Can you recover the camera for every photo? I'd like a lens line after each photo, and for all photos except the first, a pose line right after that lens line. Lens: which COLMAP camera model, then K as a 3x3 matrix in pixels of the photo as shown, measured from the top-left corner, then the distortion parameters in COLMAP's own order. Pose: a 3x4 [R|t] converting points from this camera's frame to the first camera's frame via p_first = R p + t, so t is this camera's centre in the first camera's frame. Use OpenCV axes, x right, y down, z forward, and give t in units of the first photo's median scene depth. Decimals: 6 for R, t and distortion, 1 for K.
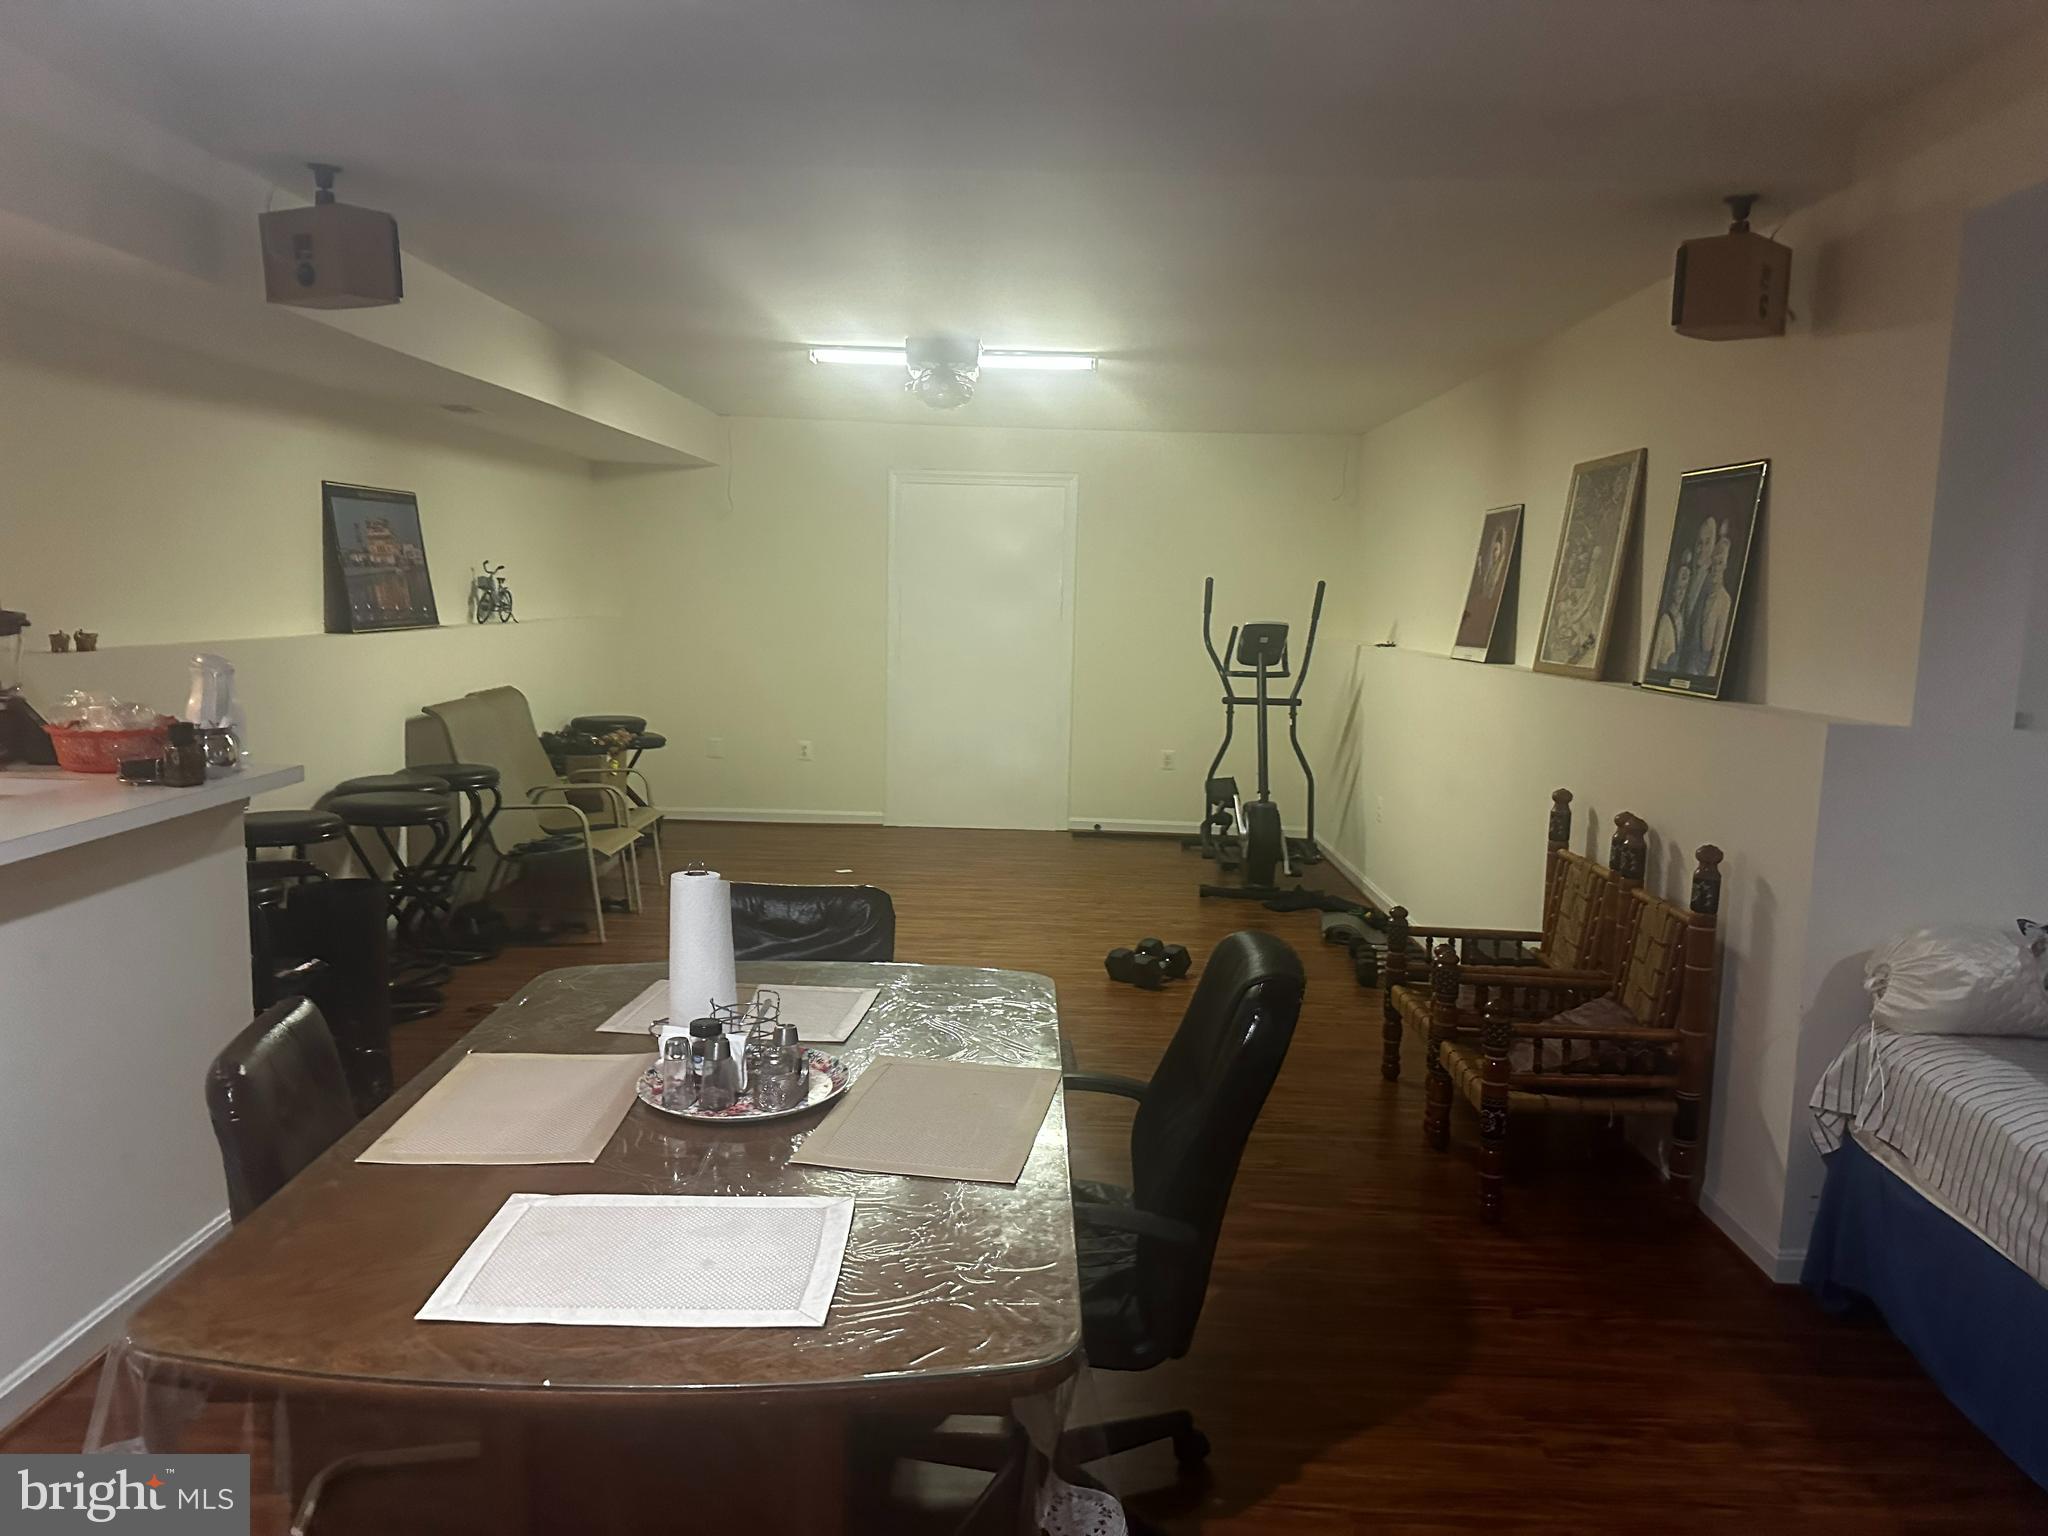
lens RADIAL K [[1440.3, 0, 1024.0], [0, 1440.3, 768.0], [0, 0, 1]] dist [0.000767, -0.002575]
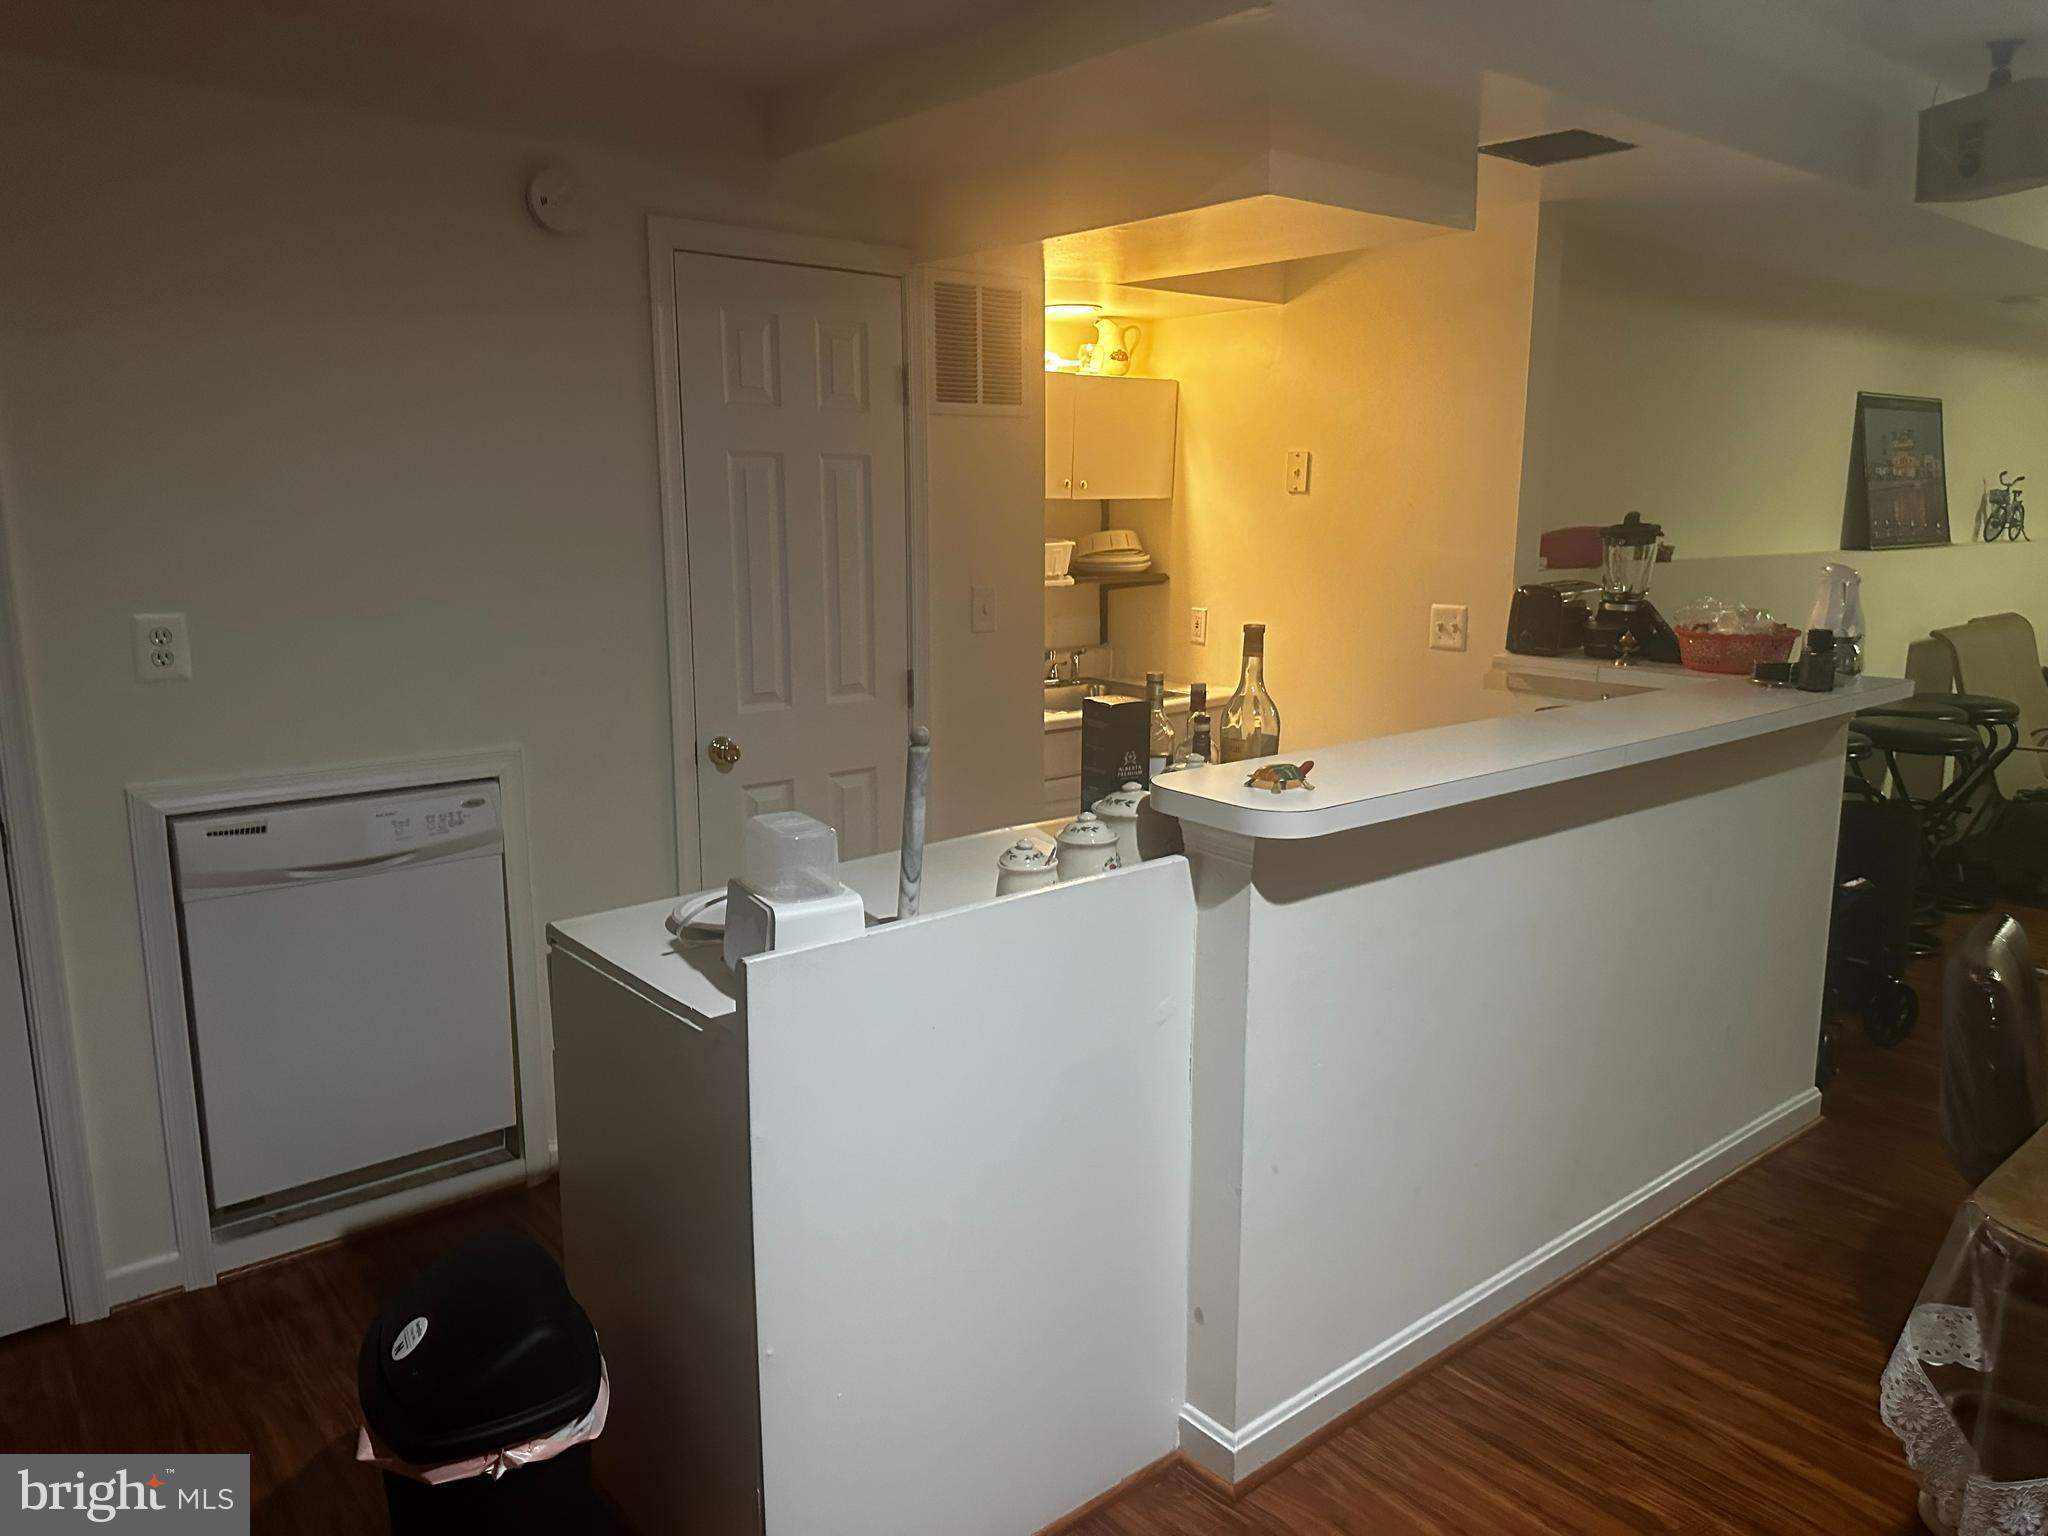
lens RADIAL K [[1451.5, 0, 1024.0], [0, 1451.5, 768.0], [0, 0, 1]] dist [-0.005232, 0.002498]
pose [[0.651005, 0.117445, -0.749933, -0.089217], [-0.079967, 0.993072, 0.086105, 0.012480], [0.754850, 0.003915, 0.655886, -0.059199]]
